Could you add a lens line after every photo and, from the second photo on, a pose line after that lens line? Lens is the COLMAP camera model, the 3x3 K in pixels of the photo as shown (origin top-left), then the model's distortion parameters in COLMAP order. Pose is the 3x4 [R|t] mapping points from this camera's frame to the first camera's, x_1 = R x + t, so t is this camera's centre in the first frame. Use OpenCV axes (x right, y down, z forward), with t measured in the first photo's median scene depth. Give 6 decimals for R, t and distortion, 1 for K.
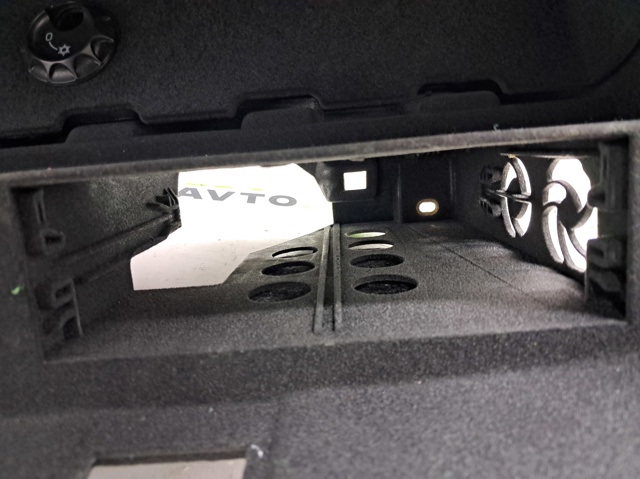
lens RADIAL K [[493.9, 0, 320.0], [0, 493.9, 239.5], [0, 0, 1]] dist [-0.041053, -0.003305]
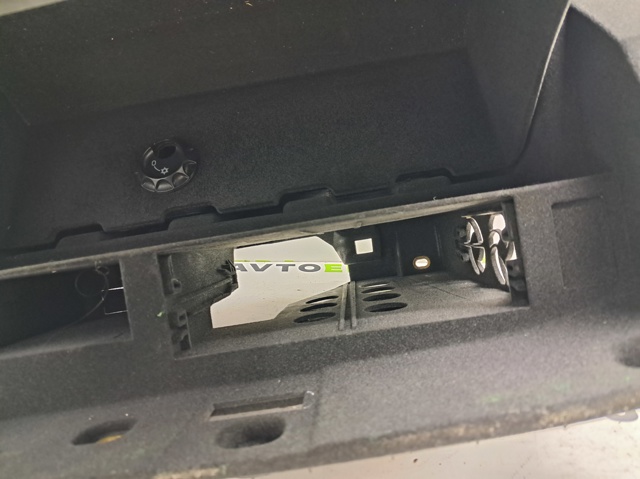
lens RADIAL K [[493.9, 0, 320.0], [0, 493.9, 239.5], [0, 0, 1]] dist [-0.041053, -0.003305]
pose [[0.996603, -0.074761, -0.034543, 0.001895], [0.067760, 0.982761, -0.172015, 0.125954], [0.046808, 0.169090, 0.984489, -0.479583]]
